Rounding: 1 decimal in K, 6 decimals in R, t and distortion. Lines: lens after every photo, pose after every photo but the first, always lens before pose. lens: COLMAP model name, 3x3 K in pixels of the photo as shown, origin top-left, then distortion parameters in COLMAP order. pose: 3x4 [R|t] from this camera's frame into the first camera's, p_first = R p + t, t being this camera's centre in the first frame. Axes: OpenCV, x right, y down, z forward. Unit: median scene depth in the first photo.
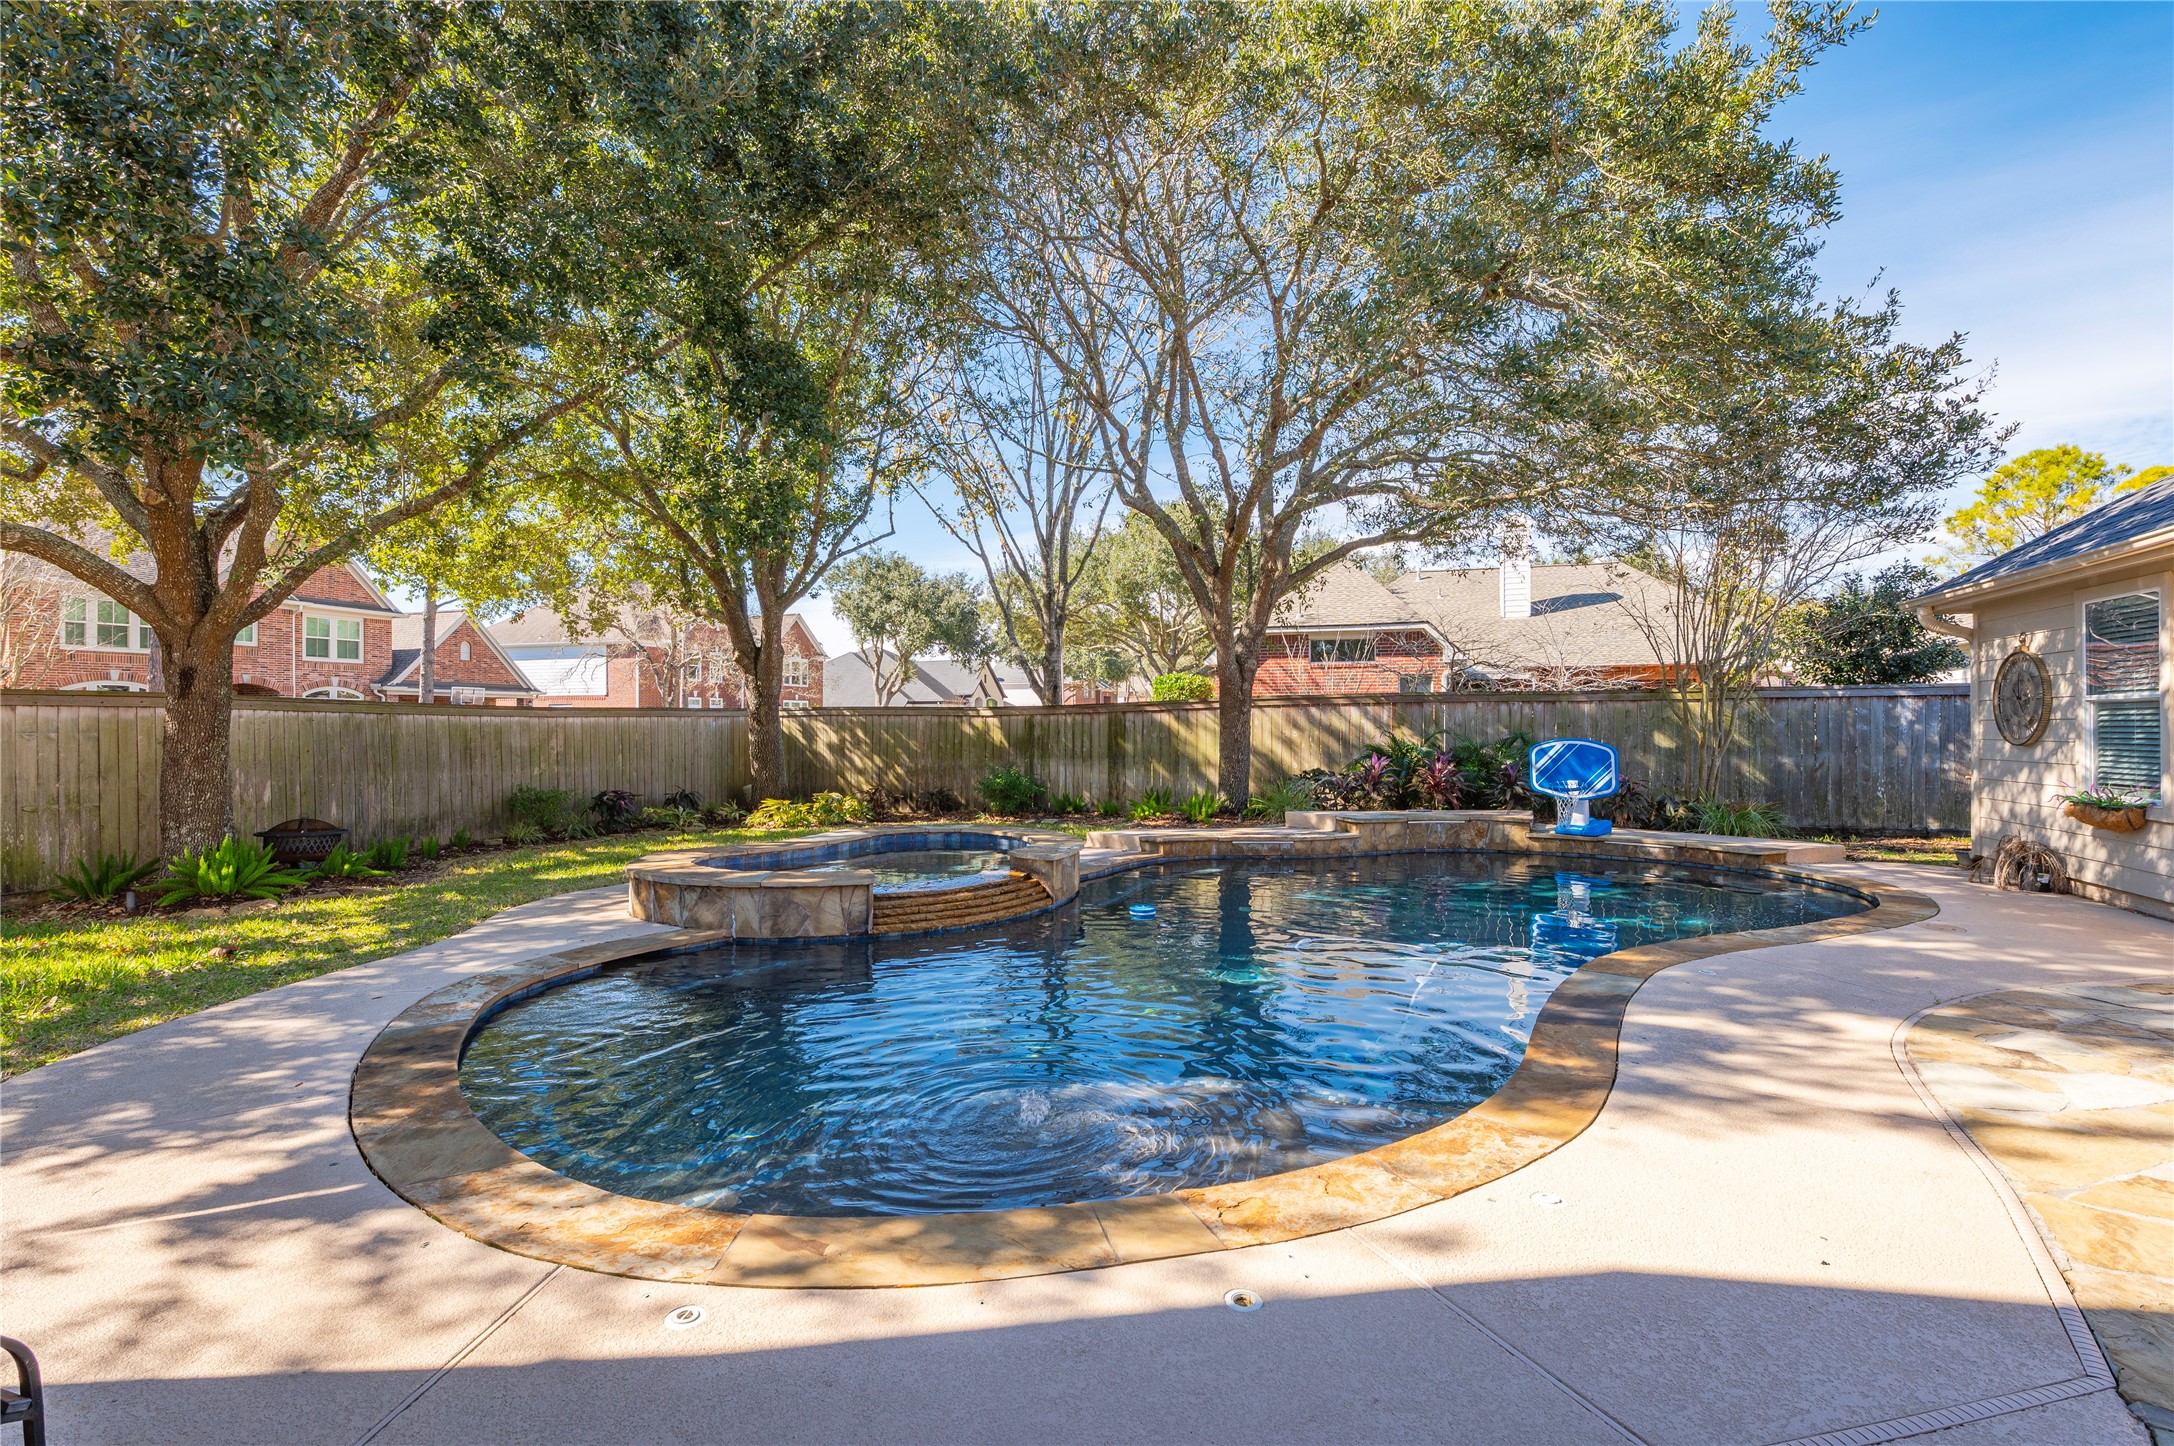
lens RADIAL K [[945.2, 0, 1046.4], [0, 945.2, 718.1], [0, 0, 1]] dist [-0.001878, -0.000271]
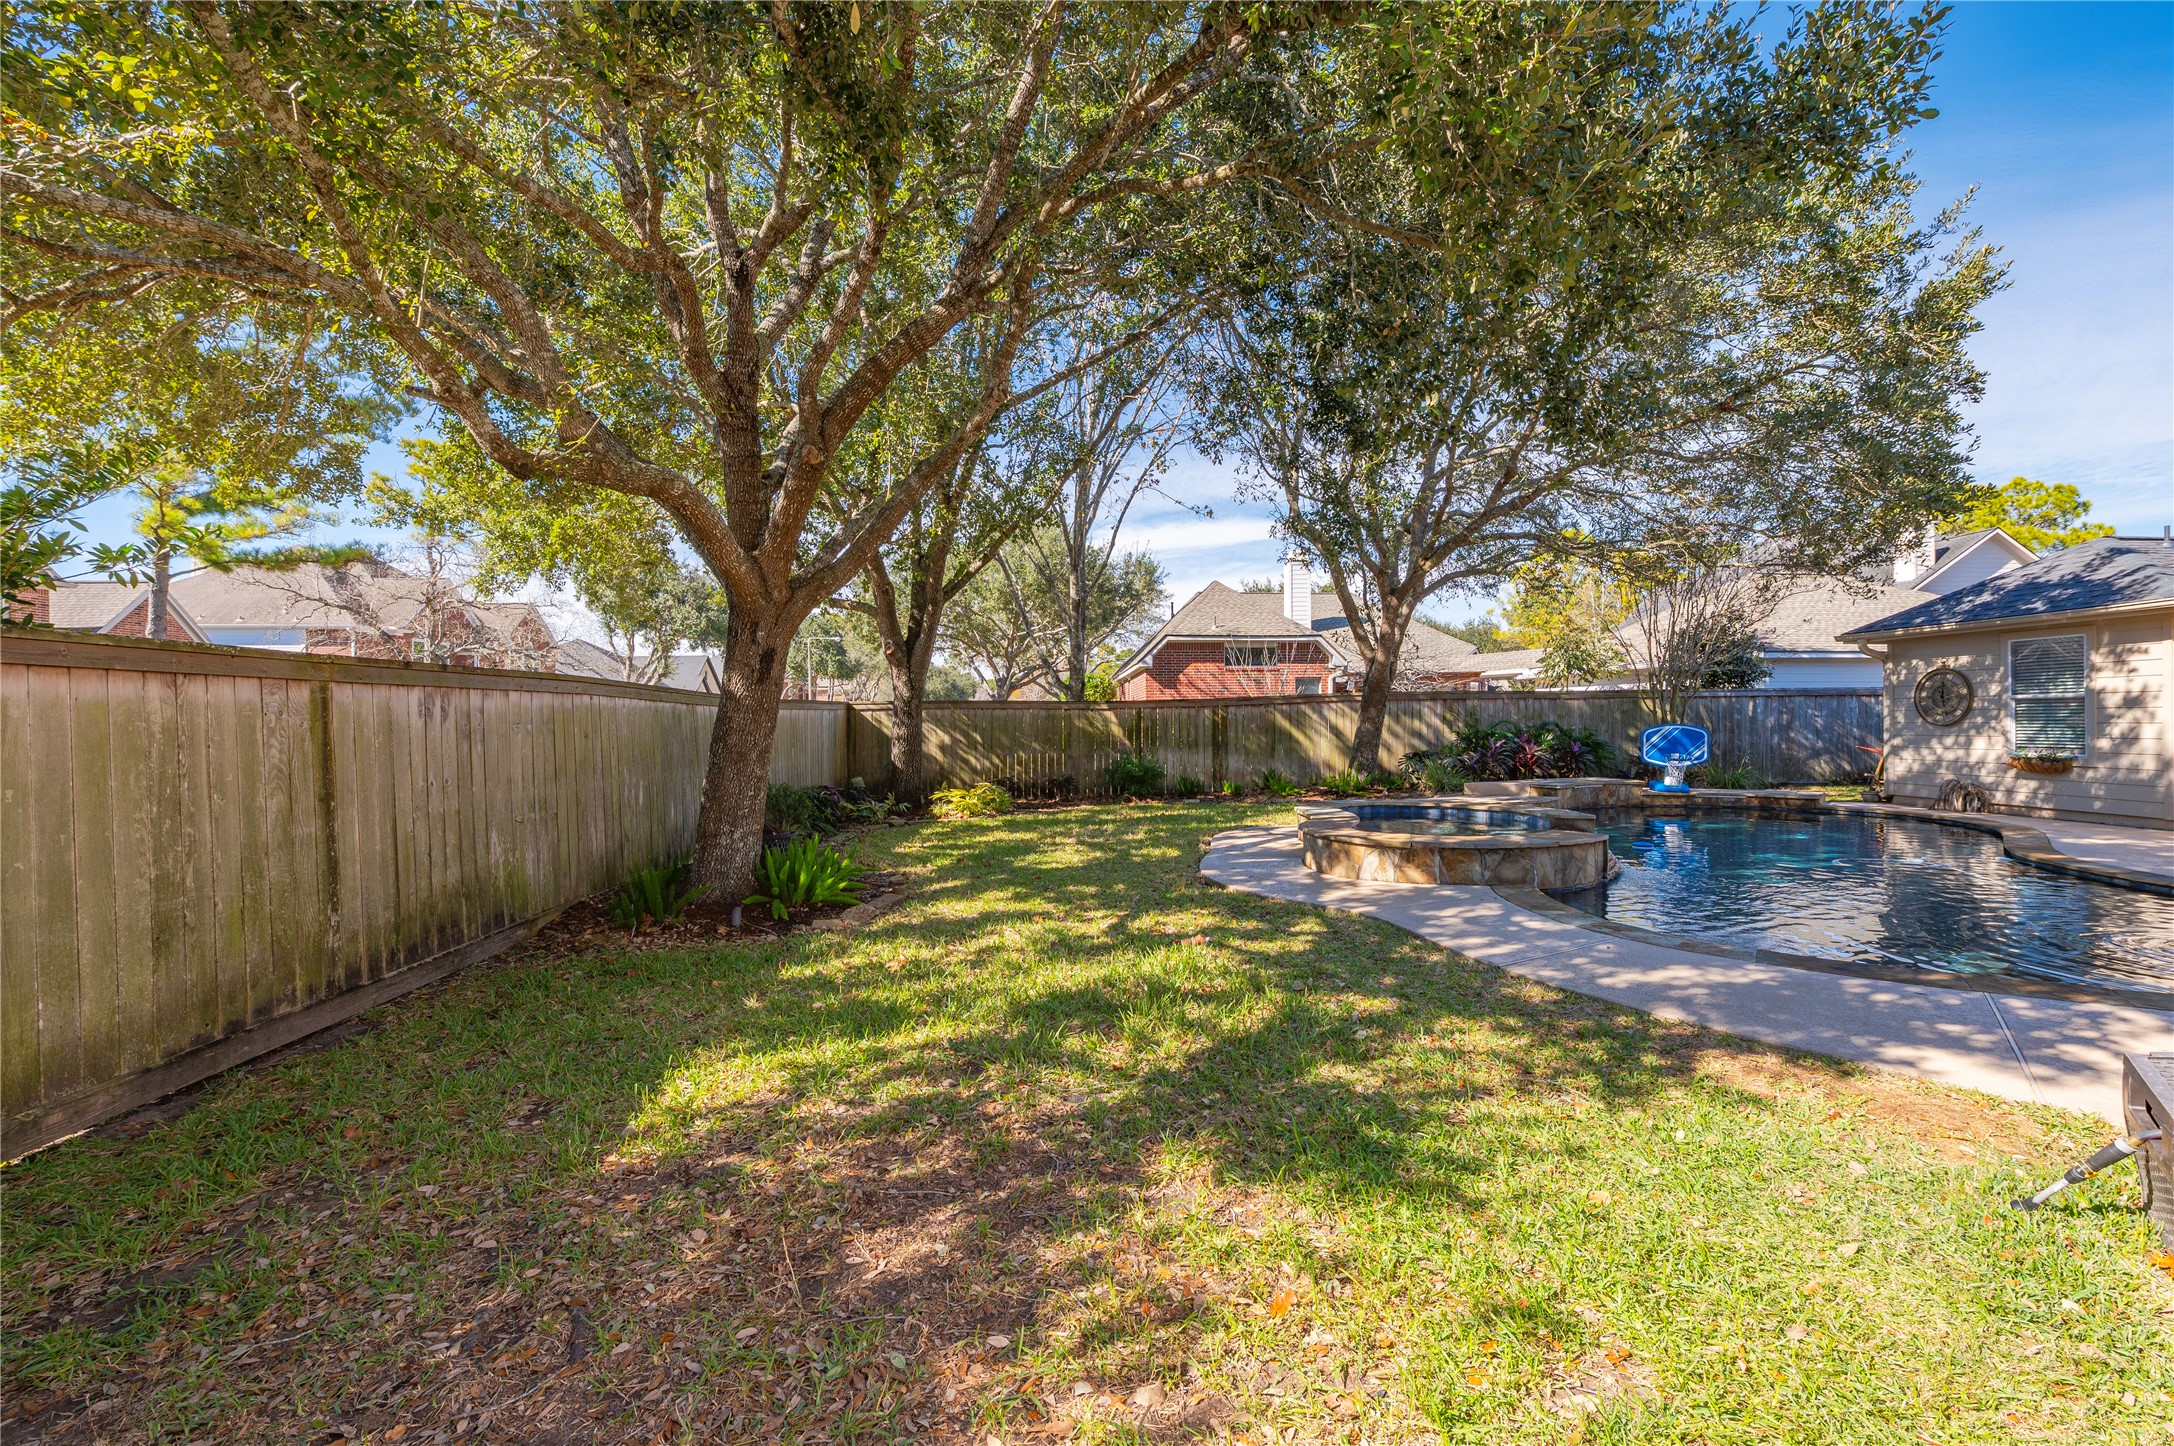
lens RADIAL K [[925.0, 0, 1101.6], [0, 925.0, 713.9], [0, 0, 1]] dist [-0.009385, 0.000007]
pose [[0.899554, -0.005158, 0.436780, -0.811149], [0.007579, 0.999964, -0.003800, 0.006275], [-0.436745, 0.006728, 0.899560, 0.145907]]
